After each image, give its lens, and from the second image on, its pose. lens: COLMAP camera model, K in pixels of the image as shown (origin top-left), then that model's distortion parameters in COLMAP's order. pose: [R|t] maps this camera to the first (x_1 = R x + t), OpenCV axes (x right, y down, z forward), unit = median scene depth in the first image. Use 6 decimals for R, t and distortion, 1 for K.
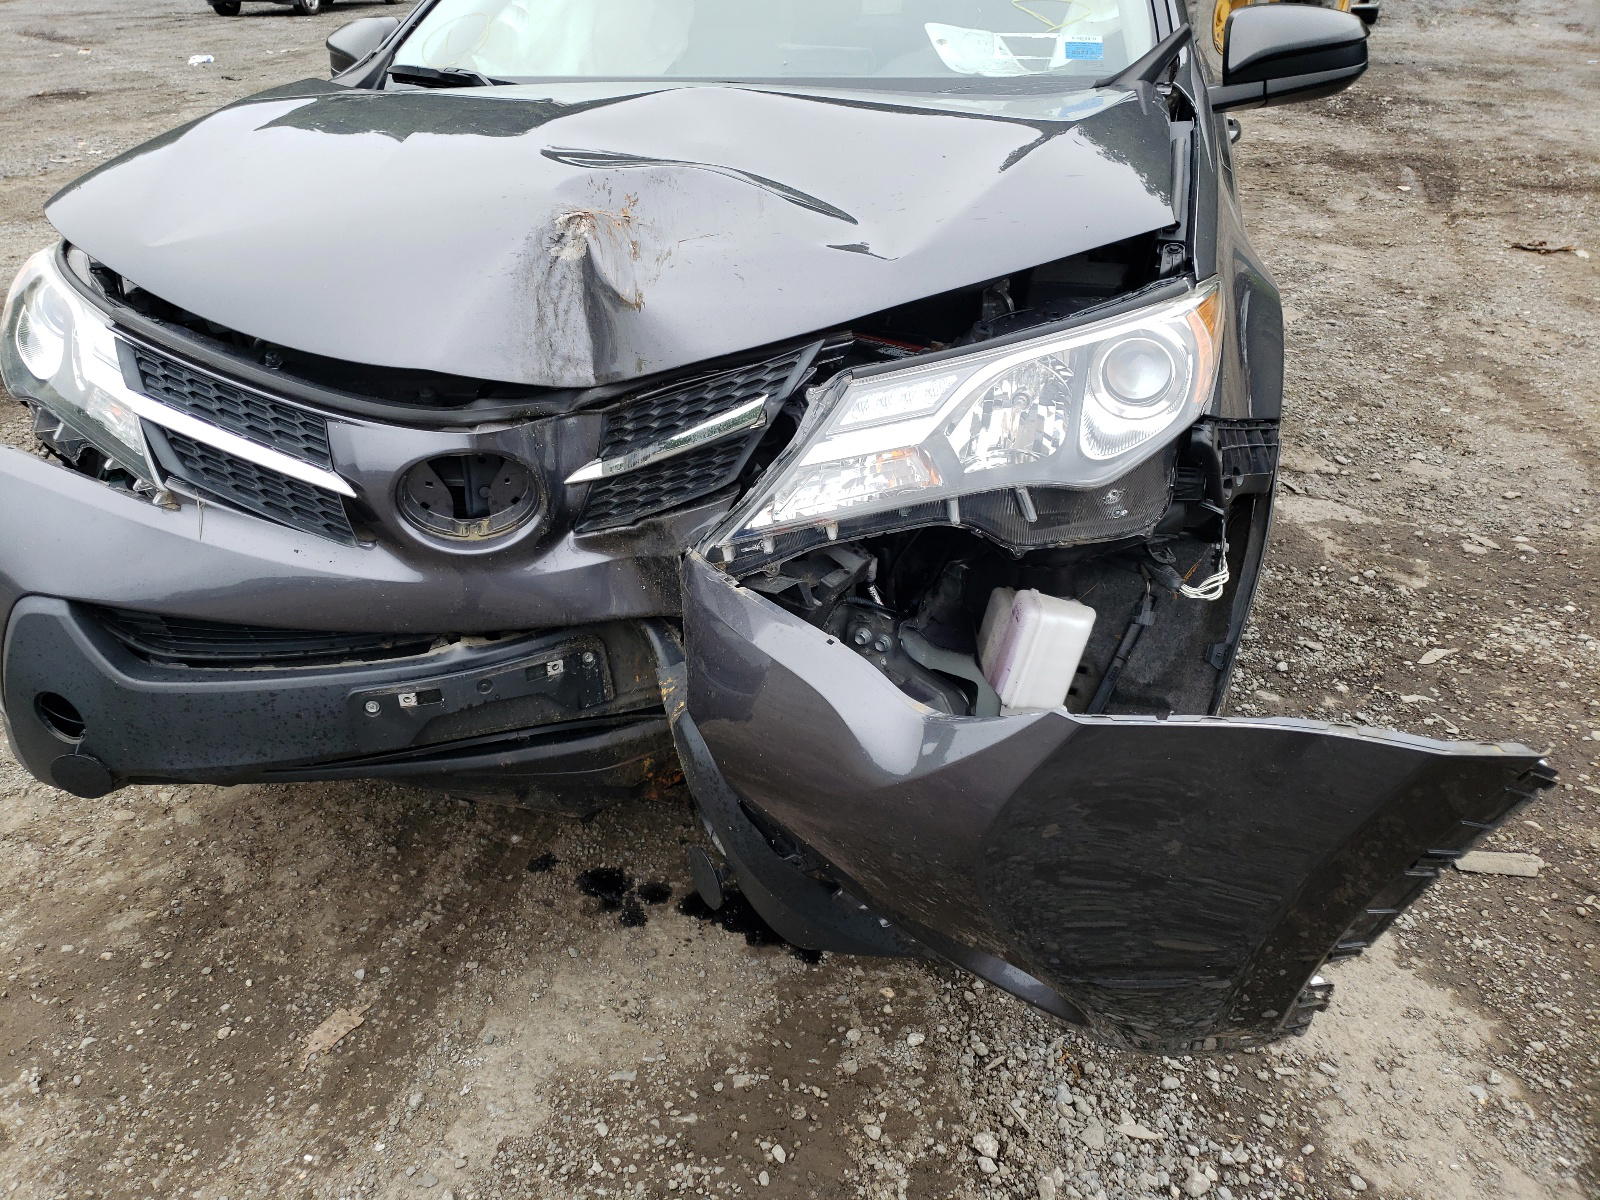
lens RADIAL K [[1275.2, 0, 800.0], [0, 1275.2, 600.0], [0, 0, 1]] dist [0.008440, -0.001556]
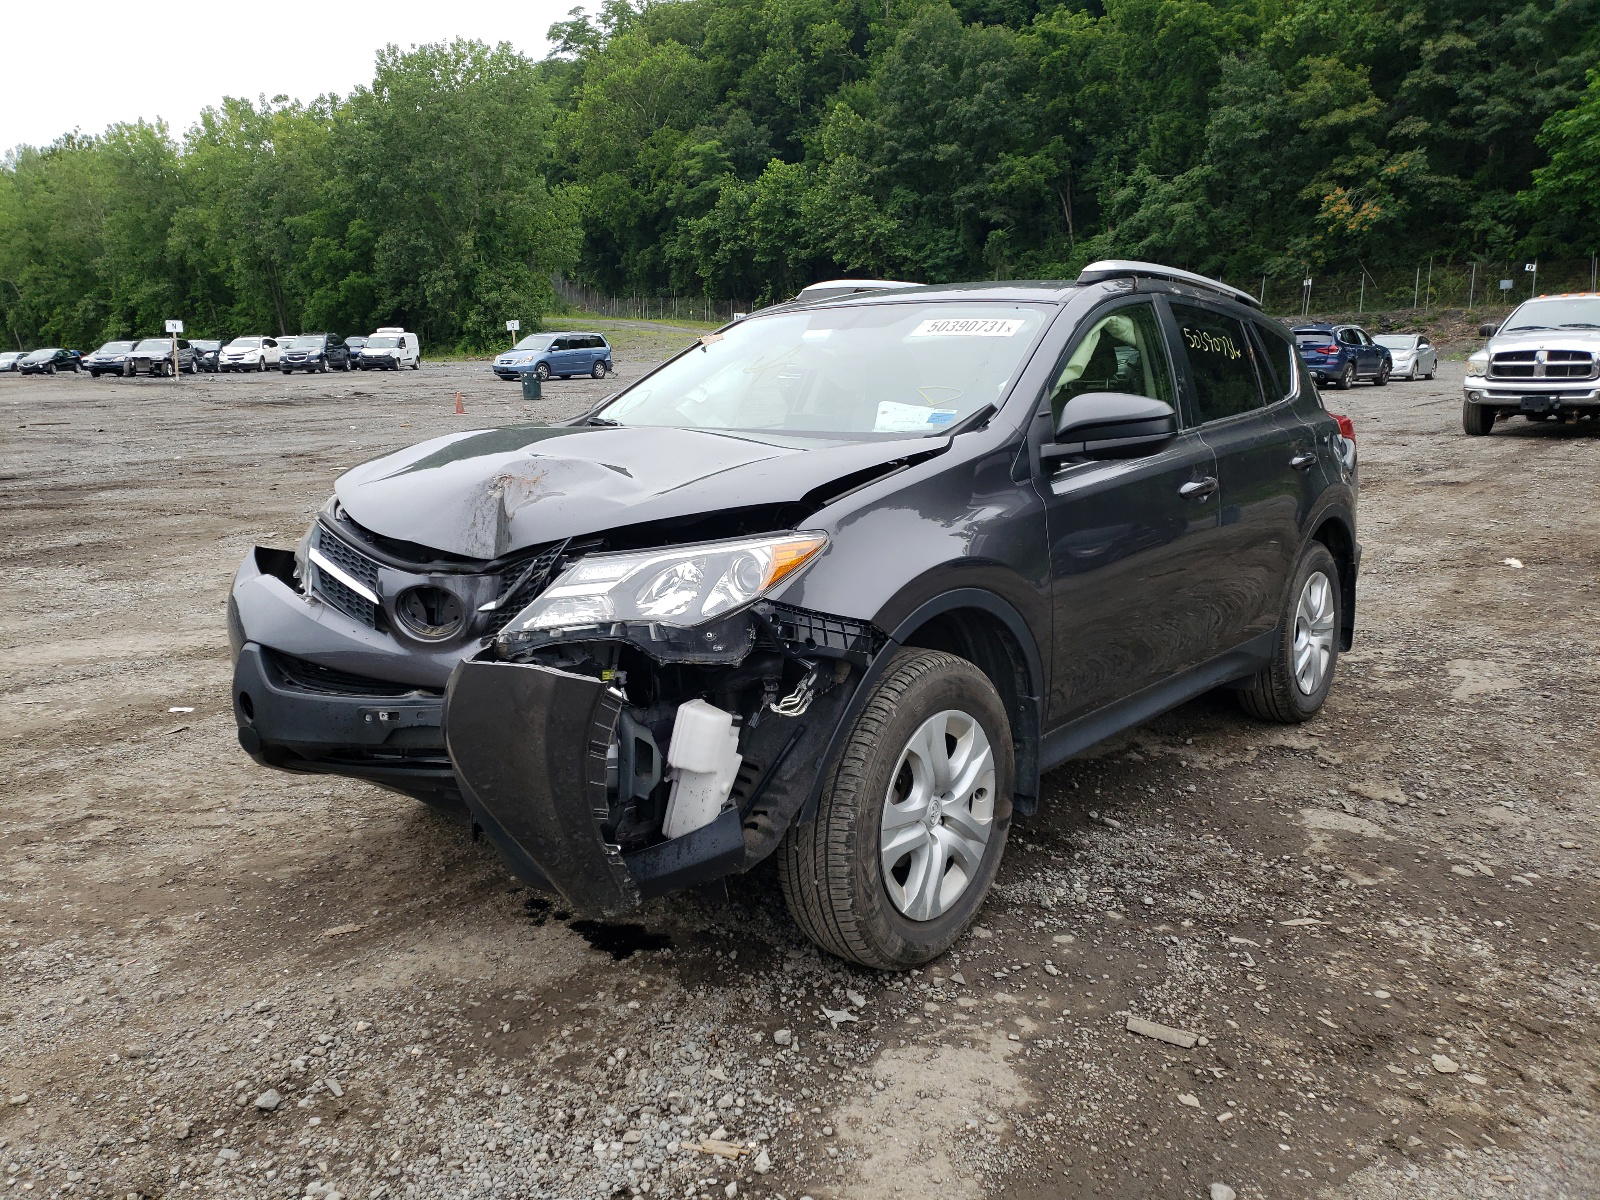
lens RADIAL K [[1275.2, 0, 800.0], [0, 1275.2, 600.0], [0, 0, 1]] dist [0.008440, -0.001556]
pose [[0.913027, 0.081151, -0.399745, 1.004464], [-0.191318, 0.950724, -0.243970, 0.261734], [0.360249, 0.299230, 0.883562, -0.494928]]
